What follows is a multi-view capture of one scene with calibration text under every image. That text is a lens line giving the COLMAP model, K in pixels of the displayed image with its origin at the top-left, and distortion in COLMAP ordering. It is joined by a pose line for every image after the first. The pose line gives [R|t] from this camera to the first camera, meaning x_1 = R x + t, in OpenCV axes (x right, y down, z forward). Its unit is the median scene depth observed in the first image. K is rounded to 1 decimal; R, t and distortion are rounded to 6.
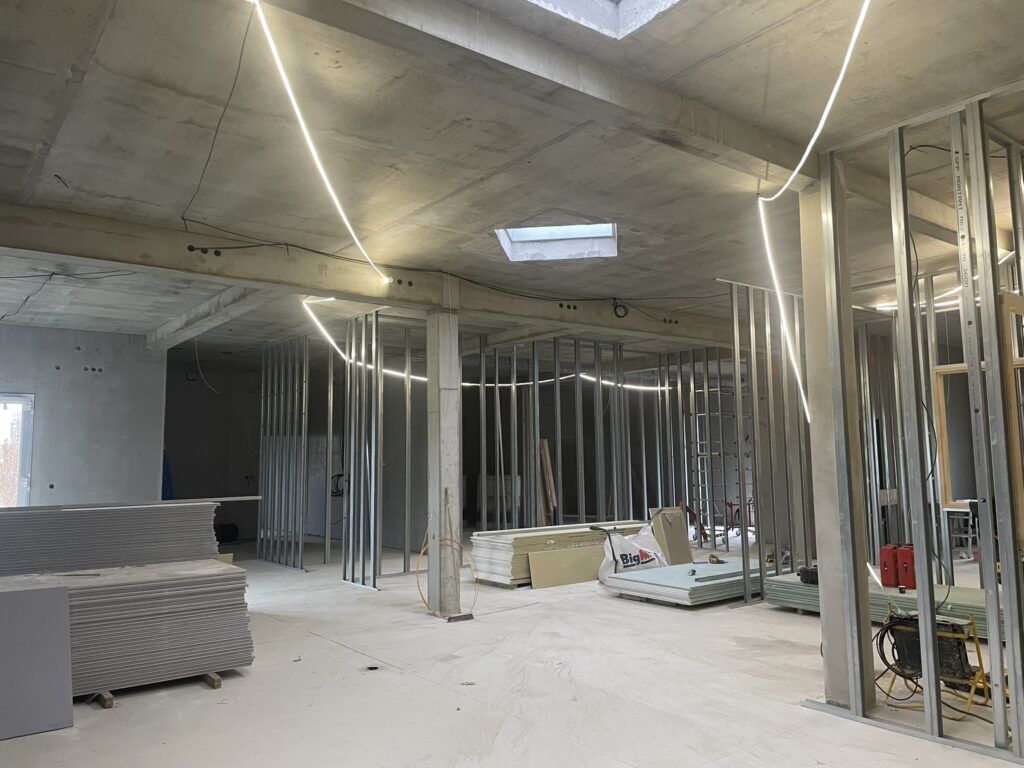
lens RADIAL K [[766.5, 0, 512.0], [0, 766.5, 384.0], [0, 0, 1]] dist [0.076968, -0.096631]
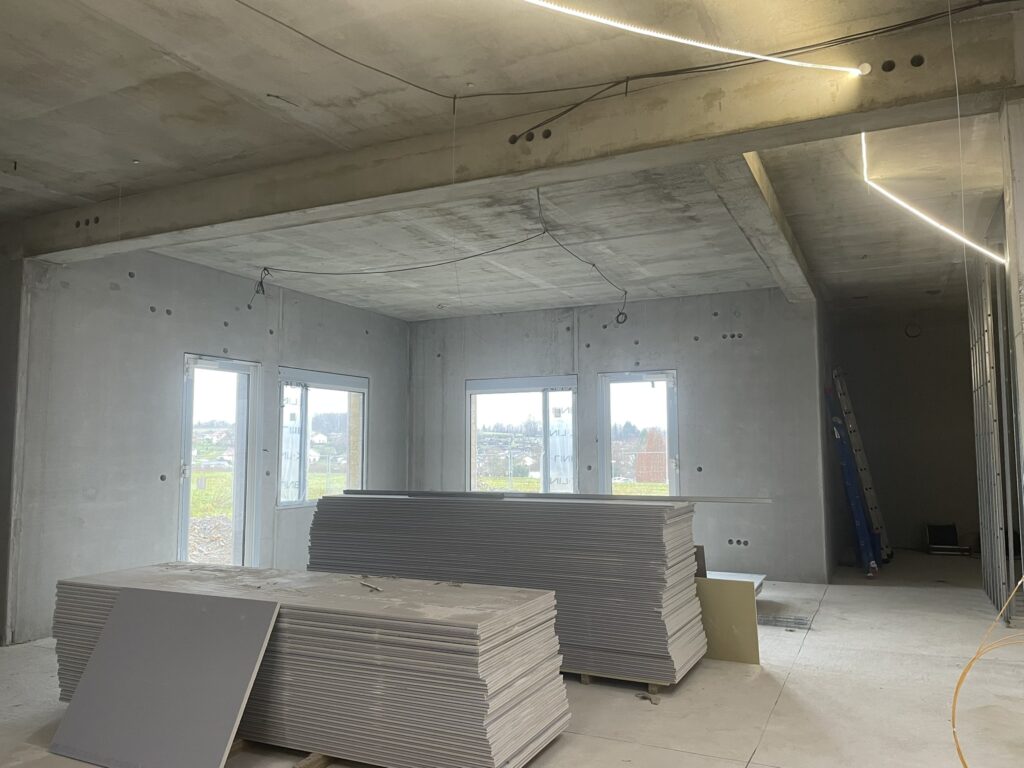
lens RADIAL K [[766.5, 0, 512.0], [0, 766.5, 384.0], [0, 0, 1]] dist [0.076968, -0.096631]
pose [[0.450734, -0.063654, -0.890386, 0.182808], [0.086514, 0.995874, -0.027400, 0.060811], [0.888456, -0.064680, 0.454381, 0.643871]]
